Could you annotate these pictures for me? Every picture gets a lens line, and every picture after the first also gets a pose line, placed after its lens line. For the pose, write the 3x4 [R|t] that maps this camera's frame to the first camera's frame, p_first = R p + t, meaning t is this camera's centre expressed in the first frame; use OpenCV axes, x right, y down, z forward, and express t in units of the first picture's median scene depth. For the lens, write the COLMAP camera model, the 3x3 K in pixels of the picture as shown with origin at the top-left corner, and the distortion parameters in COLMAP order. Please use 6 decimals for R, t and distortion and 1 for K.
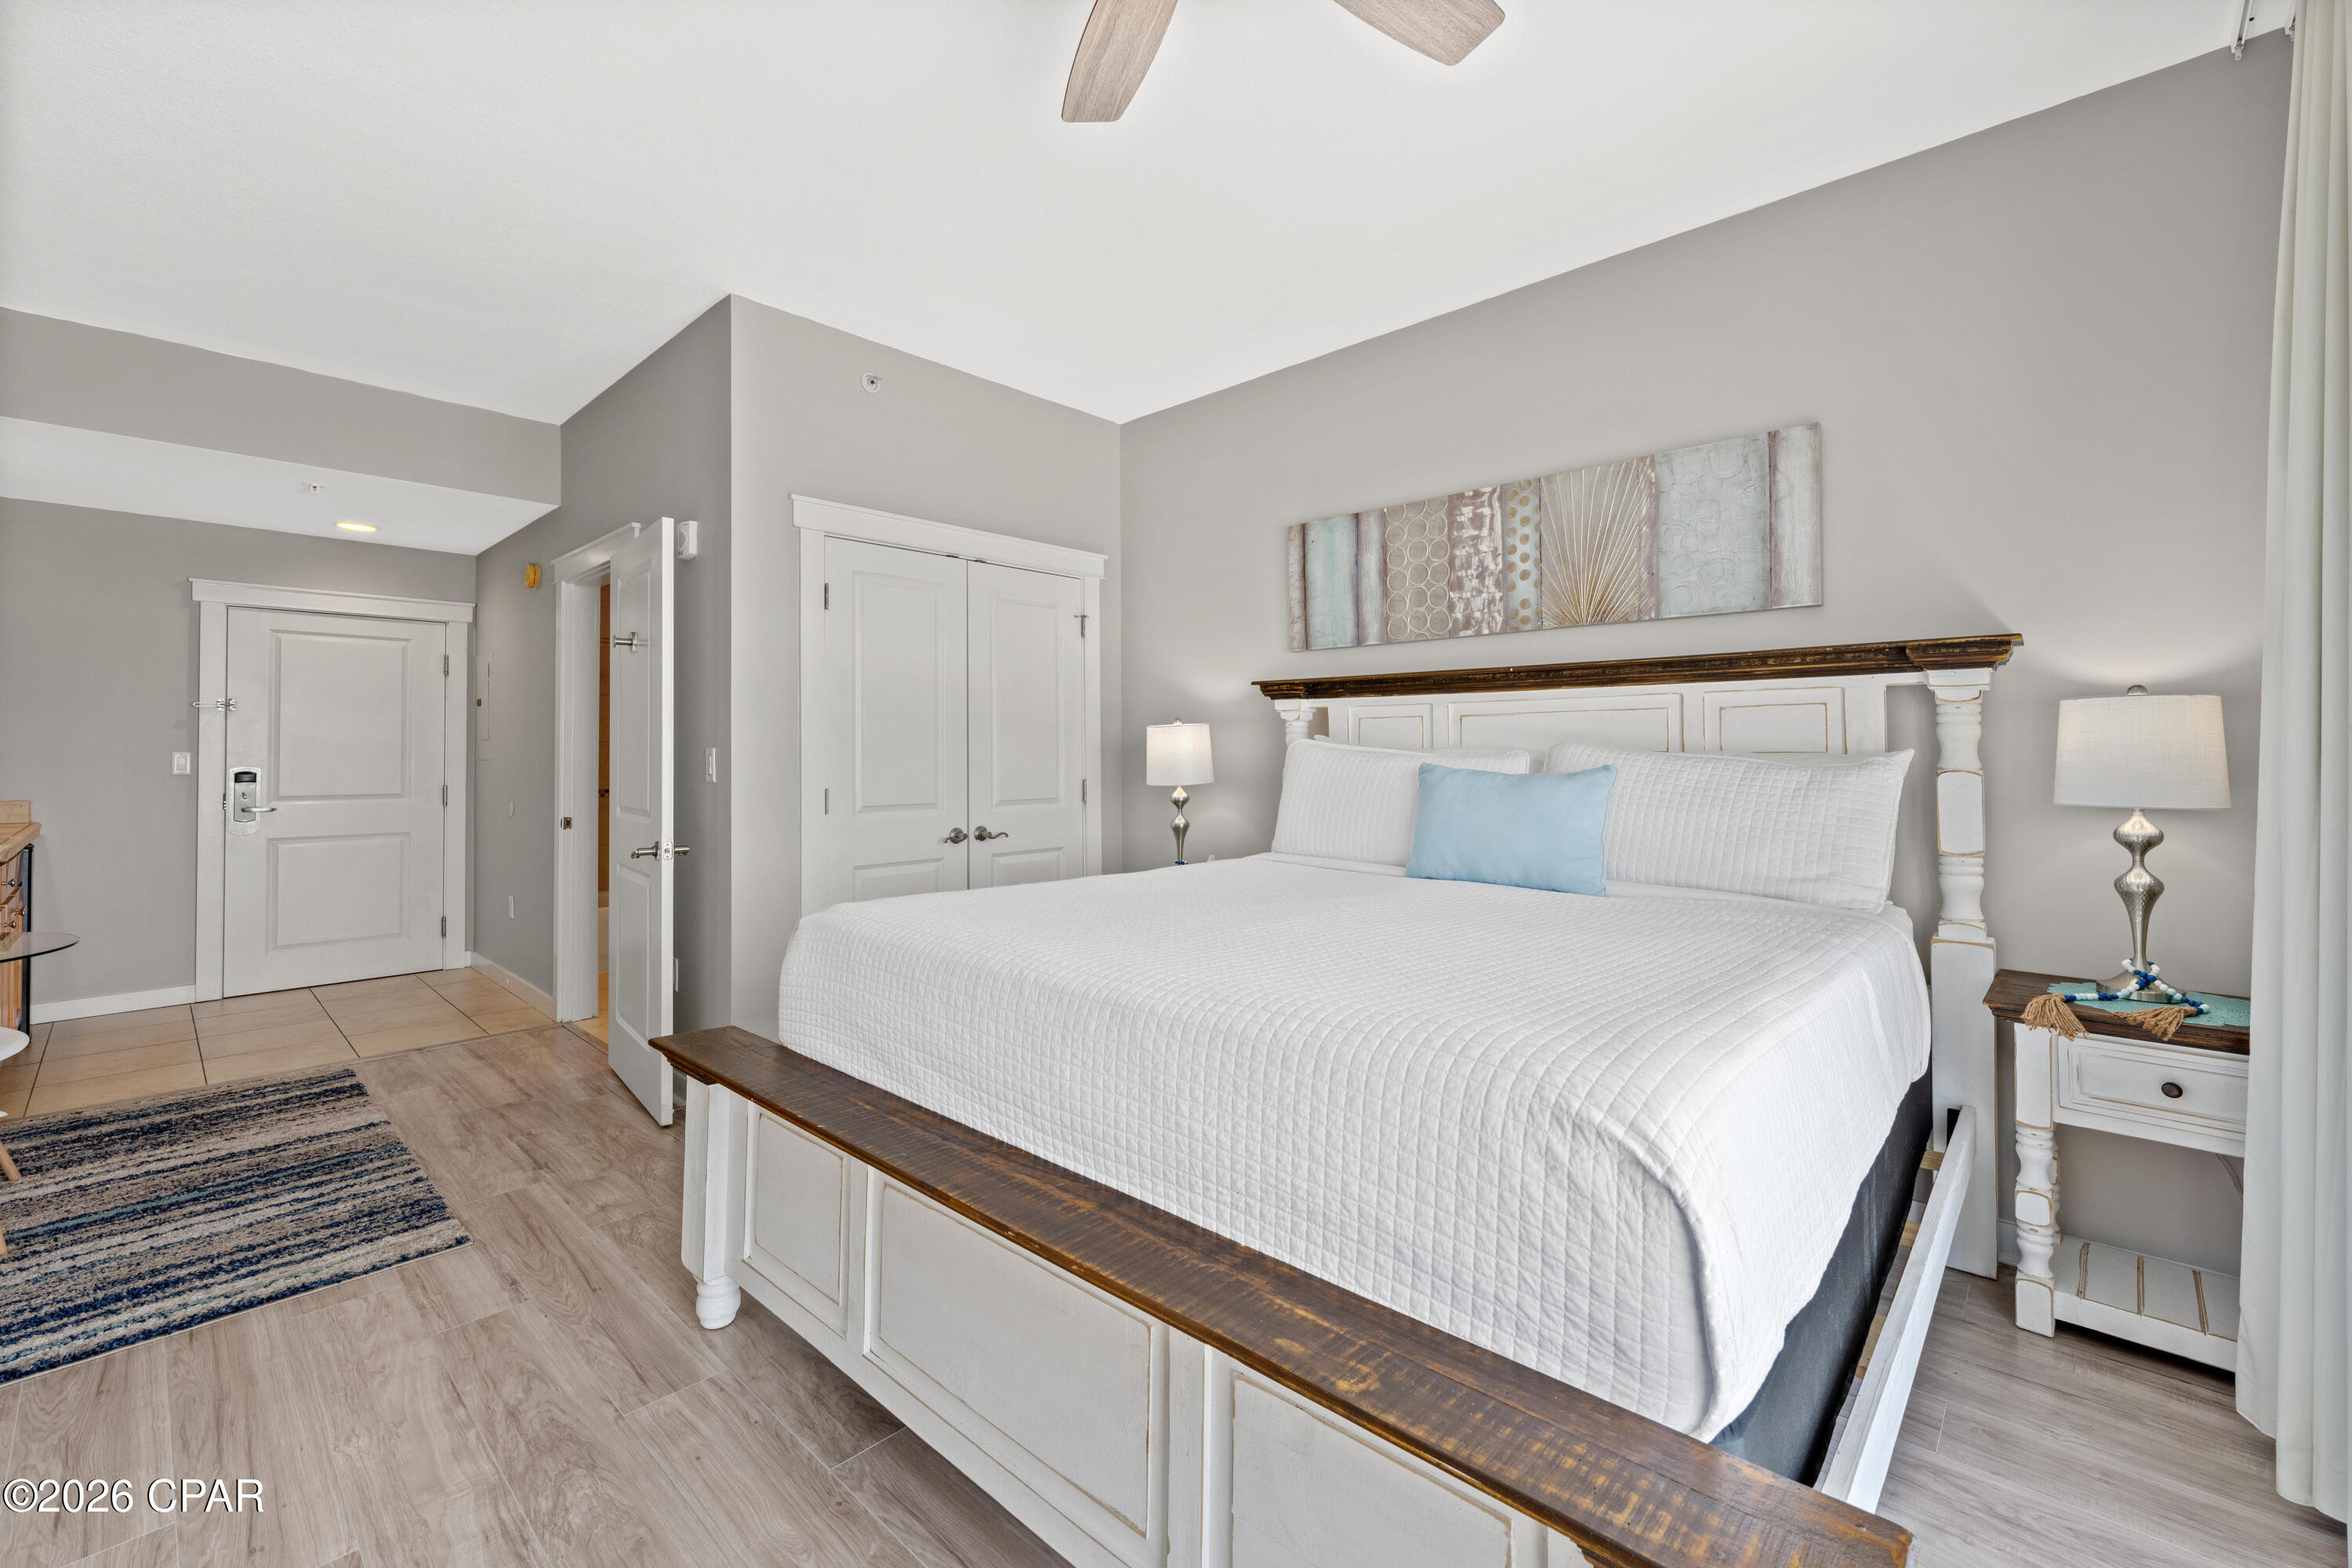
lens RADIAL K [[971.5, 0, 1182.8], [0, 971.5, 747.3], [0, 0, 1]] dist [-0.003270, -0.000350]
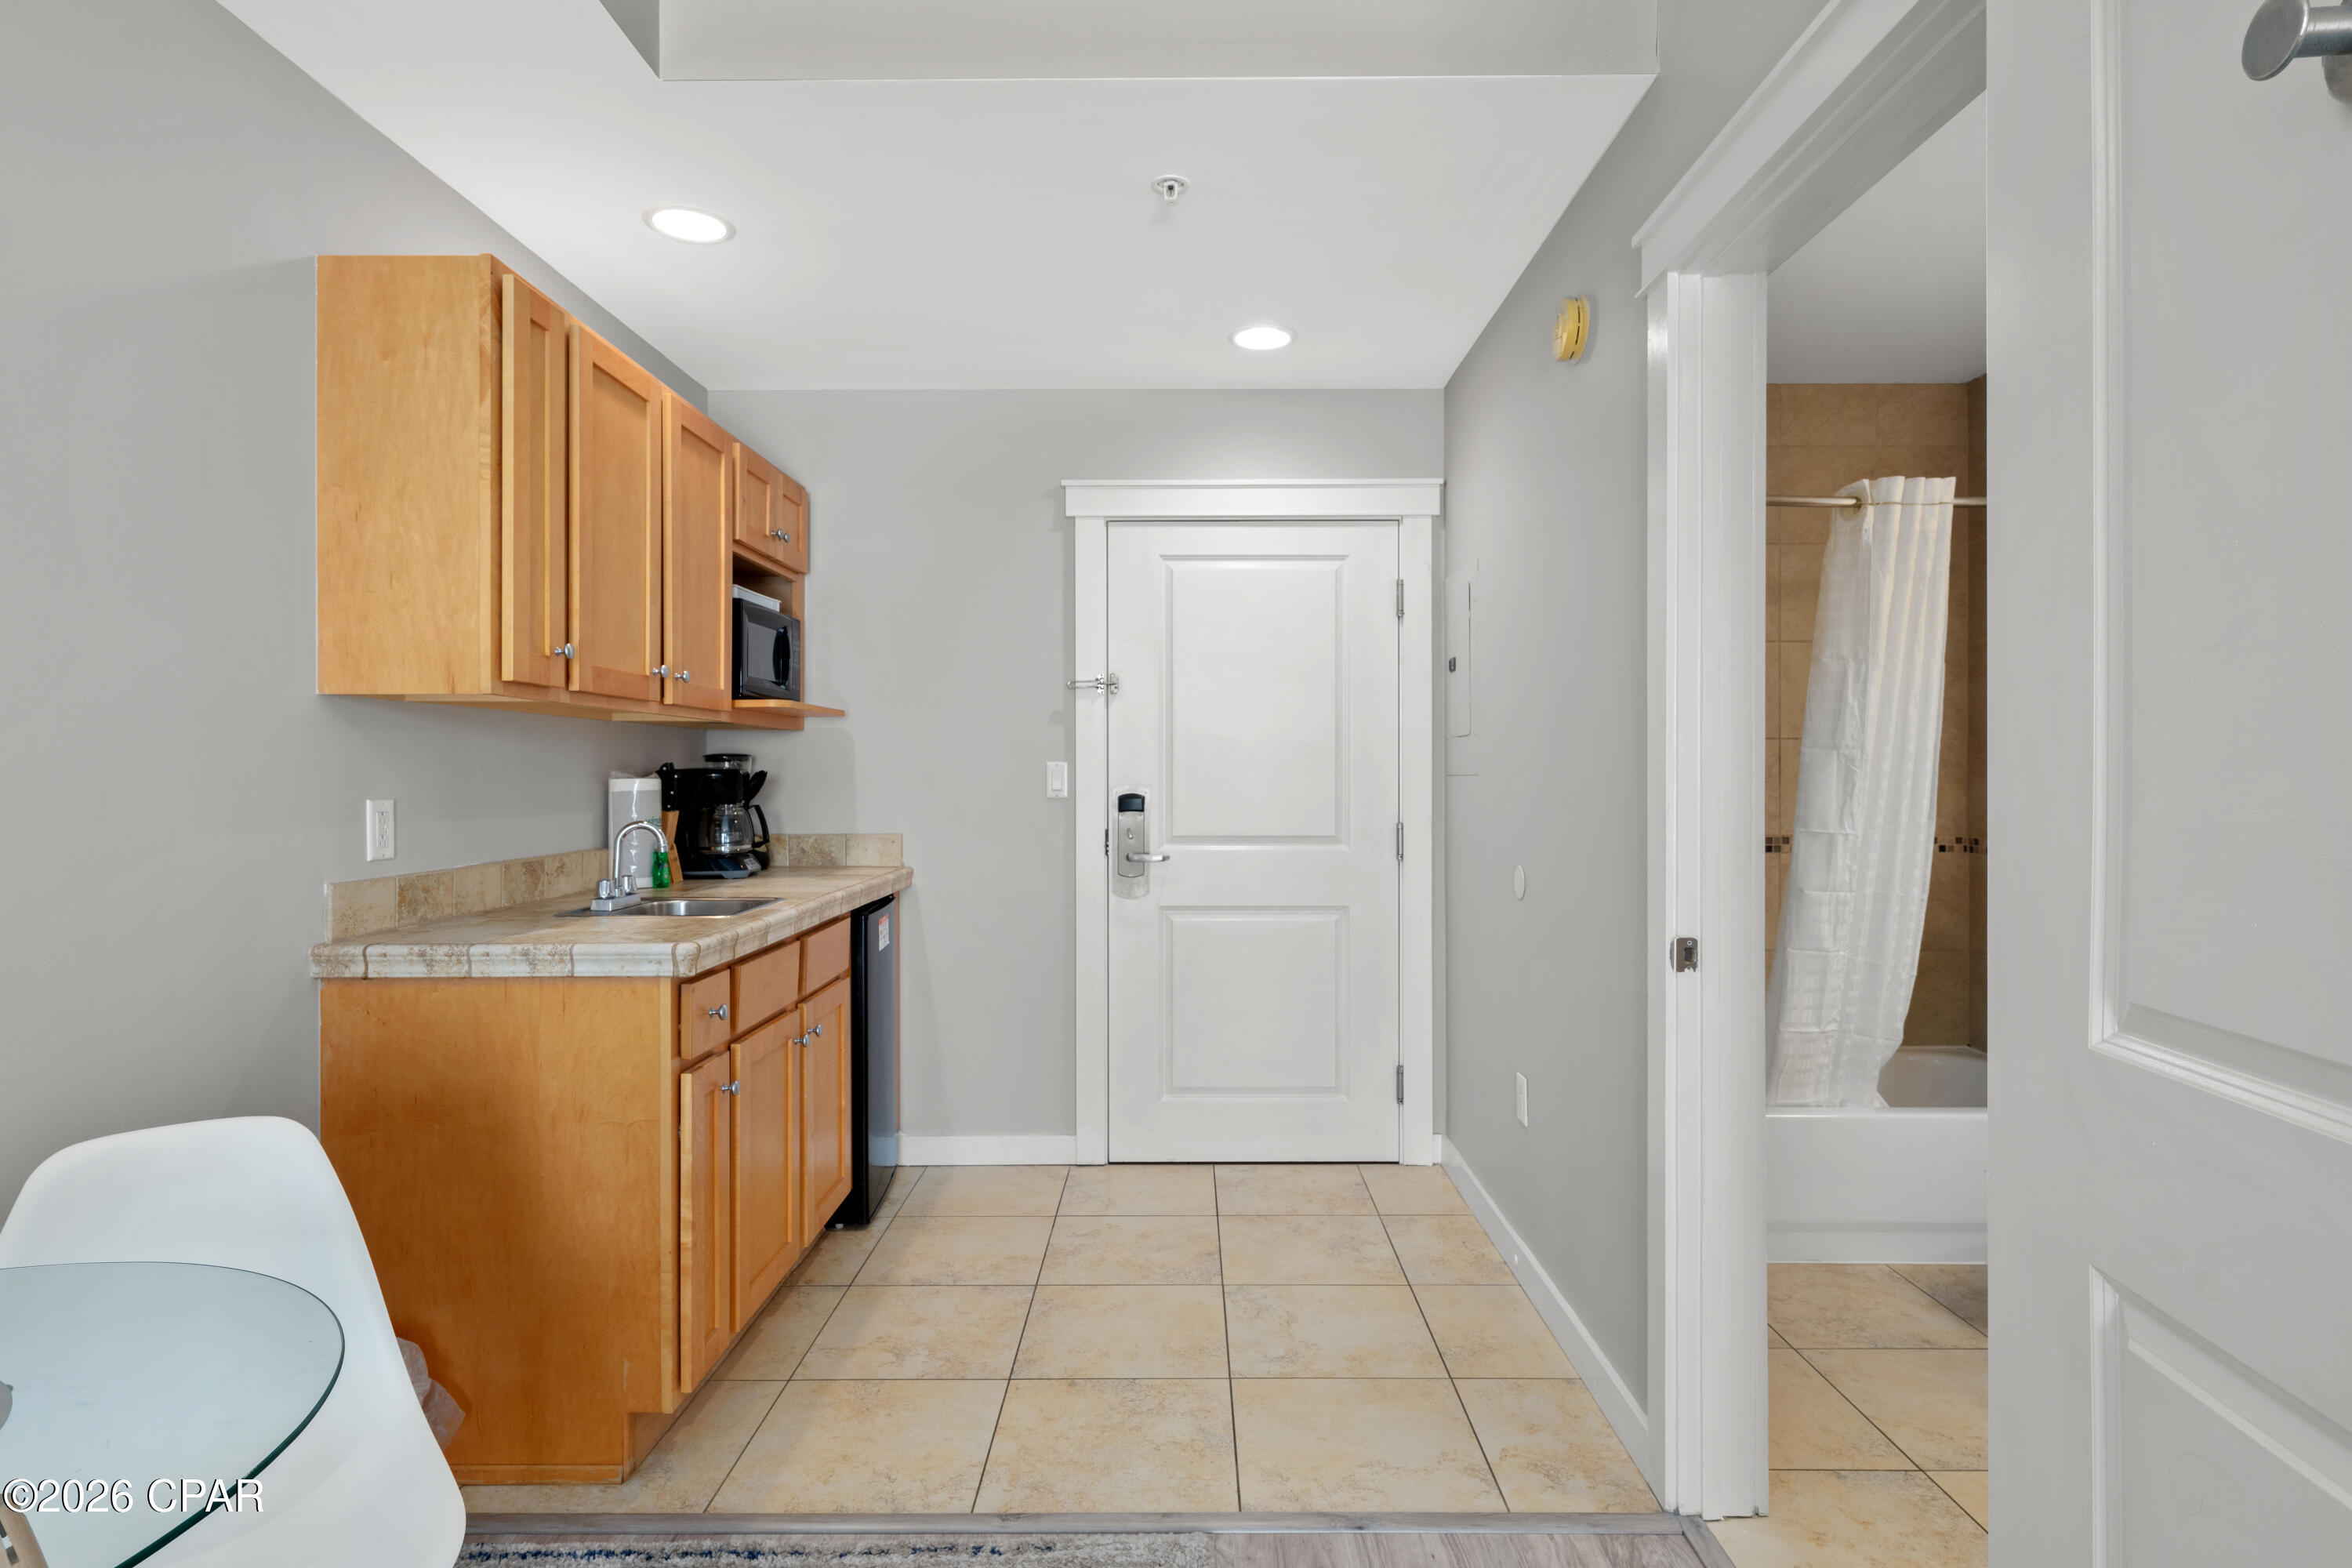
lens RADIAL K [[1207.8, 0, 1182.1], [0, 1207.8, 772.9], [0, 0, 1]] dist [0.002558, -0.000487]
pose [[0.678392, -0.000652, -0.734700, -0.393479], [0.009302, 0.999927, 0.007702, 0.006637], [0.734641, -0.012059, 0.678349, 0.512675]]
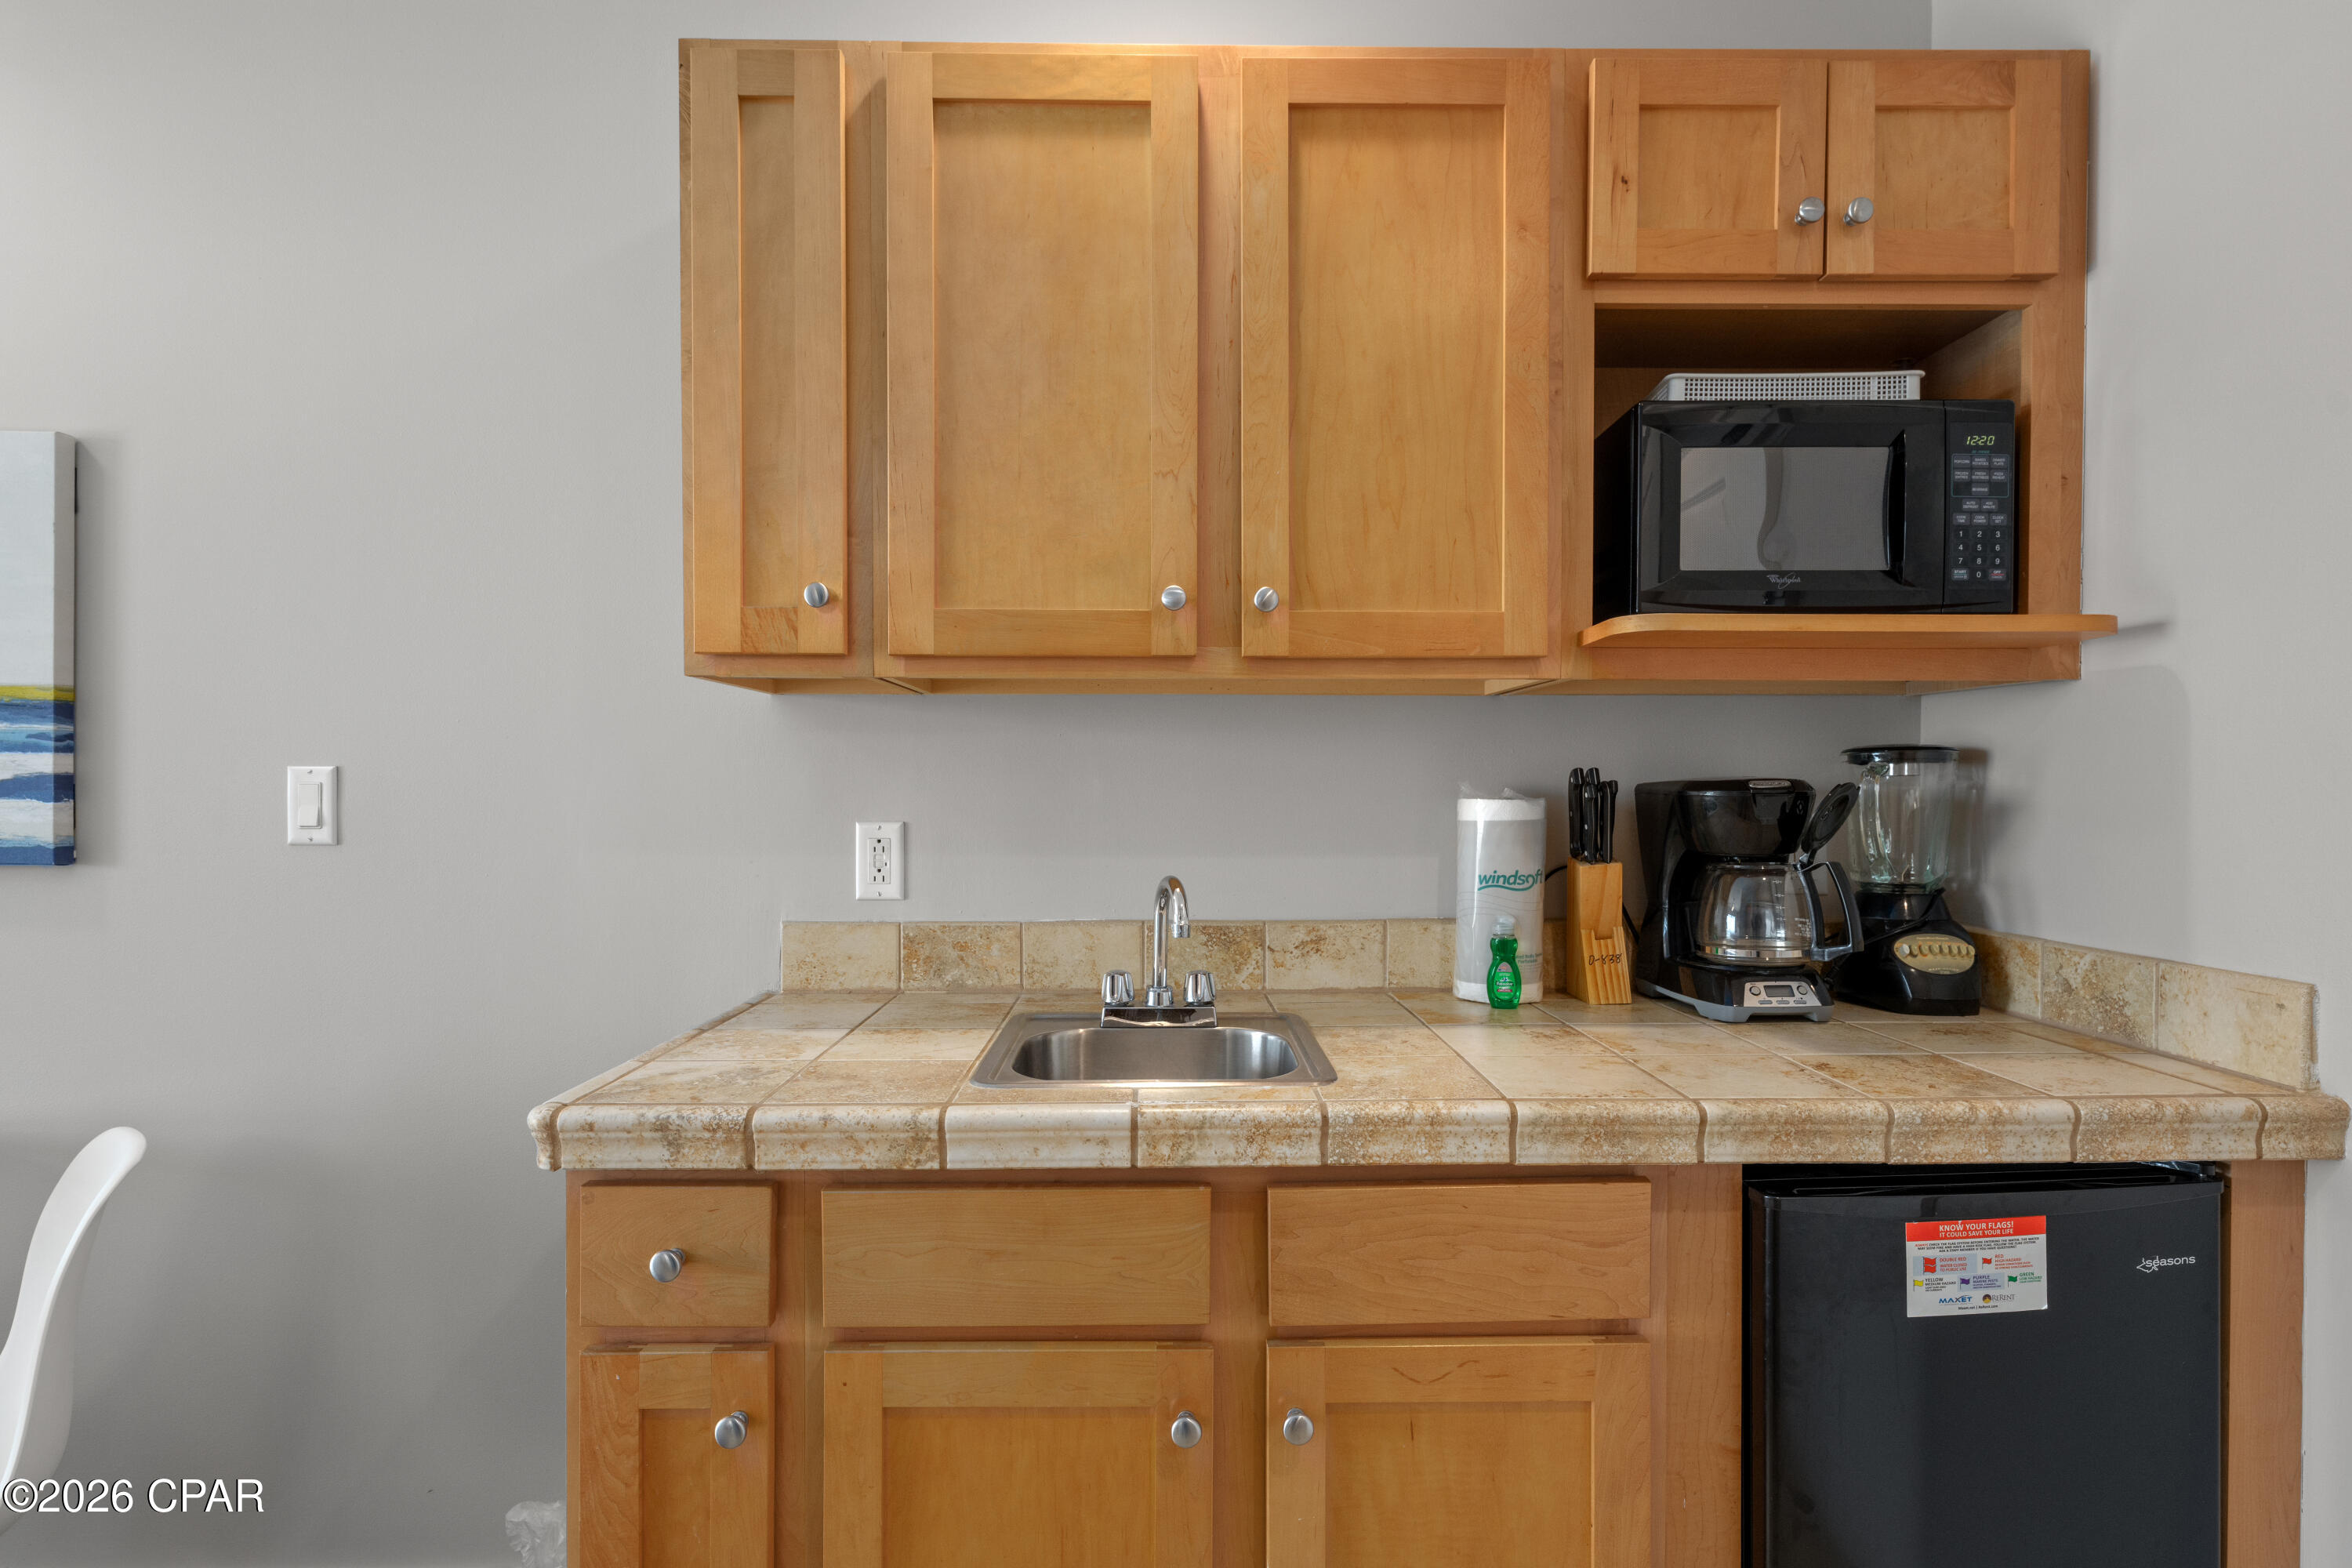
lens RADIAL K [[1228.4, 0, 1176.6], [0, 1228.4, 788.7], [0, 0, 1]] dist [0.003727, 0.000601]
pose [[-0.723374, 0.004410, -0.690442, -0.742796], [0.008978, 0.999955, -0.003019, 0.009472], [0.690398, -0.008383, -0.723381, 0.916651]]
